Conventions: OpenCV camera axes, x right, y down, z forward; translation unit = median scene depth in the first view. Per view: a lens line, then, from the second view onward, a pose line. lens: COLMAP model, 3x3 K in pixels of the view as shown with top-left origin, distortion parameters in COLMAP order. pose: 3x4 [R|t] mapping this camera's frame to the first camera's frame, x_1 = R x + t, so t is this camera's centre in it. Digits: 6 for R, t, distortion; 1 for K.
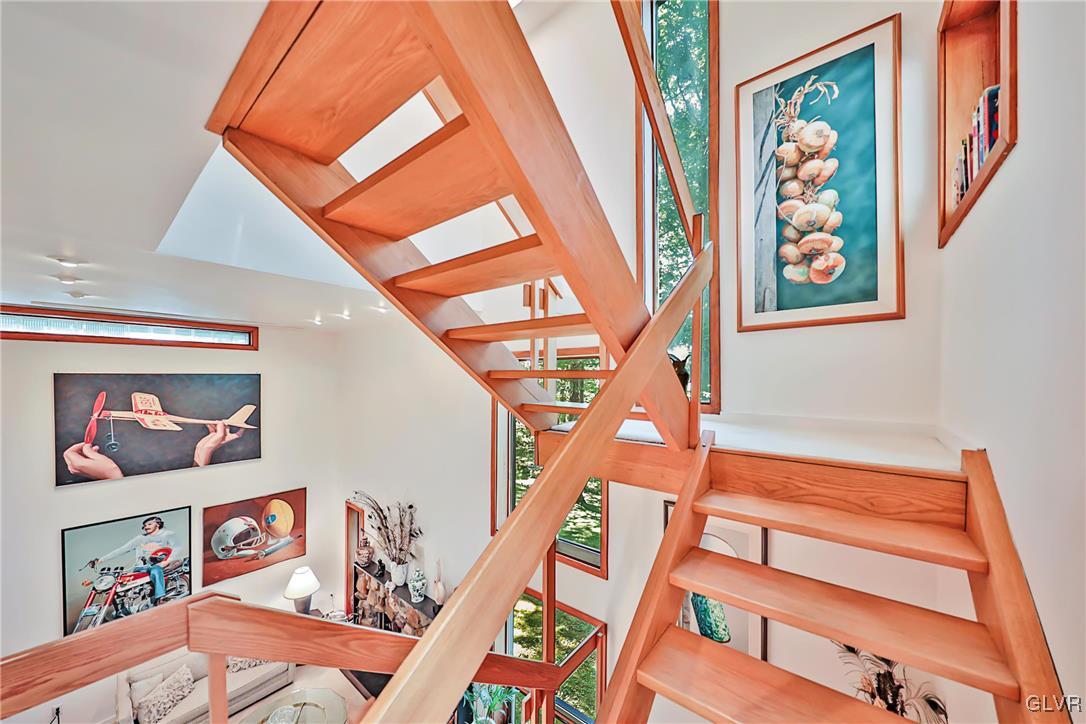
lens RADIAL K [[364.3, 0, 541.5], [0, 364.3, 373.0], [0, 0, 1]] dist [-0.006171, -0.000875]
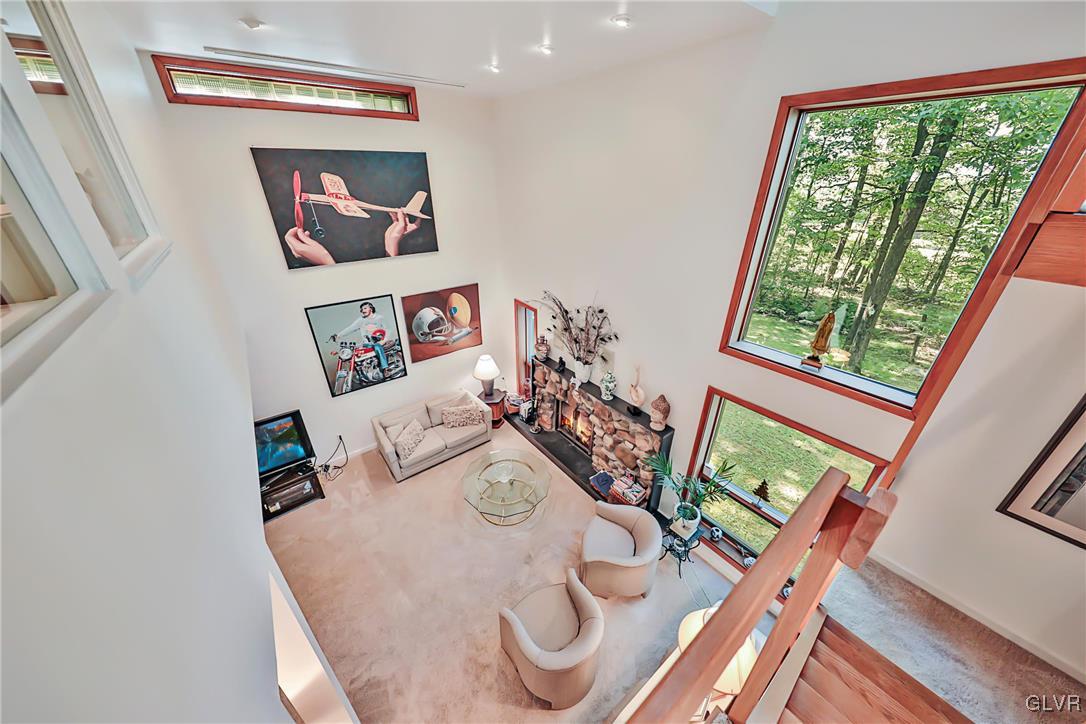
lens RADIAL K [[364.3, 0, 543.3], [0, 364.3, 353.7], [0, 0, 1]] dist [-0.006171, -0.000875]
pose [[0.970648, 0.105700, -0.216030, -0.290114], [0.003901, 0.891205, 0.453584, 0.042983], [0.240471, -0.441113, 0.864635, 0.113423]]
